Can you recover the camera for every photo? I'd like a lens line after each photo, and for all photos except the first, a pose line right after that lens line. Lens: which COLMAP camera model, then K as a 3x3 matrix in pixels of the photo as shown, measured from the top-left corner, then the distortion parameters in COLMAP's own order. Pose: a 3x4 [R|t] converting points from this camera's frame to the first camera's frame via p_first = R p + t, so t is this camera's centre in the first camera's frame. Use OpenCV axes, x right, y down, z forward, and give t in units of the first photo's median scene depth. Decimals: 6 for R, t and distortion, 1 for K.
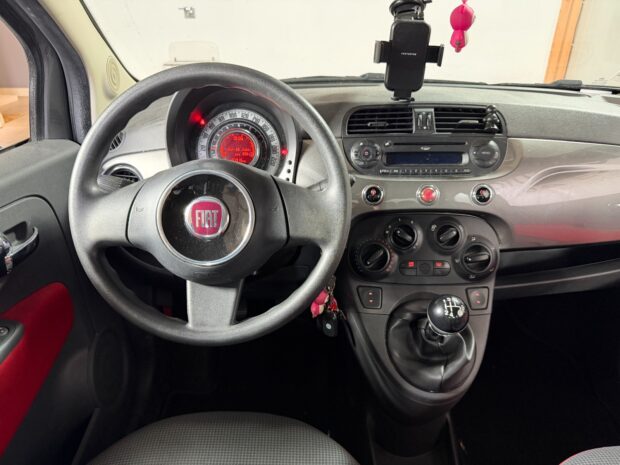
lens RADIAL K [[435.7, 0, 301.2], [0, 435.7, 232.4], [0, 0, 1]] dist [0.090821, -0.170423]
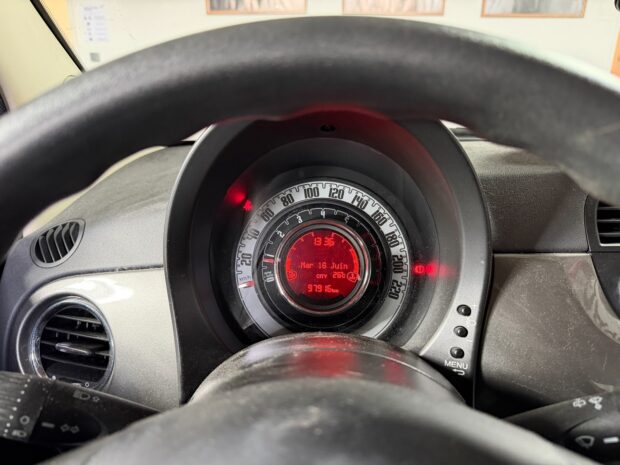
lens RADIAL K [[429.9, 0, 307.6], [0, 429.9, 233.7], [0, 0, 1]] dist [0.075004, -0.128913]
pose [[0.999330, 0.015504, -0.033147, -0.157028], [-0.019827, 0.990737, -0.134340, -0.174337], [0.030757, 0.134907, 0.990381, 0.593628]]
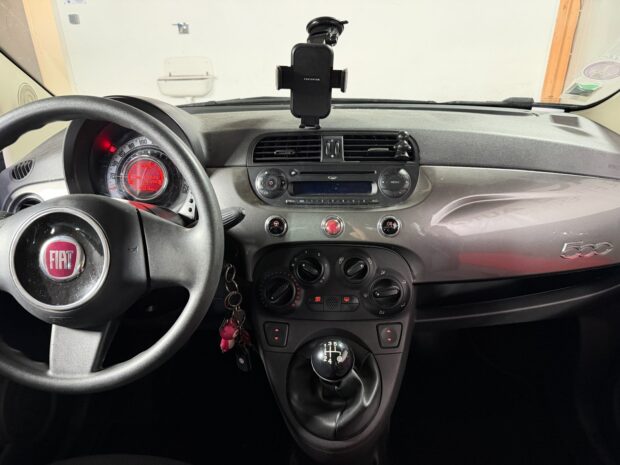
lens RADIAL K [[435.7, 0, 301.2], [0, 435.7, 232.4], [0, 0, 1]] dist [0.090821, -0.170423]
pose [[0.999531, -0.001734, -0.030561, 0.242251], [0.001045, 0.999745, -0.022550, -0.050089], [0.030592, 0.022507, 0.999279, 0.050054]]
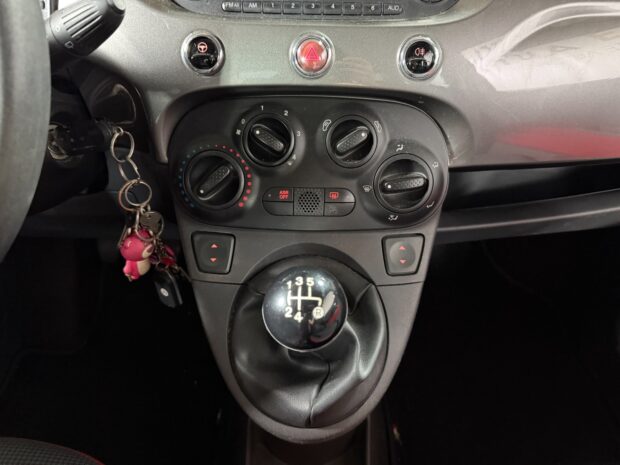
lens RADIAL K [[441.1, 0, 306.6], [0, 441.1, 233.8], [0, 0, 1]] dist [0.048167, -0.049052]
pose [[0.999738, 0.008416, 0.021303, 0.266056], [-0.012437, 0.980470, 0.196277, 0.013177], [-0.019235, -0.196491, 0.980317, 0.452578]]
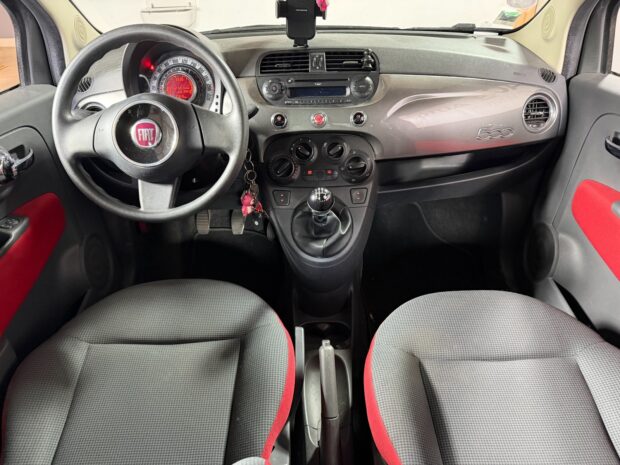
lens RADIAL K [[436.4, 0, 308.8], [0, 436.4, 245.2], [0, 0, 1]] dist [0.046197, -0.089160]
pose [[0.999419, -0.029559, 0.016986, 0.216402], [0.026934, 0.990044, 0.138158, 0.108692], [-0.020900, -0.137620, 0.990265, -0.384243]]
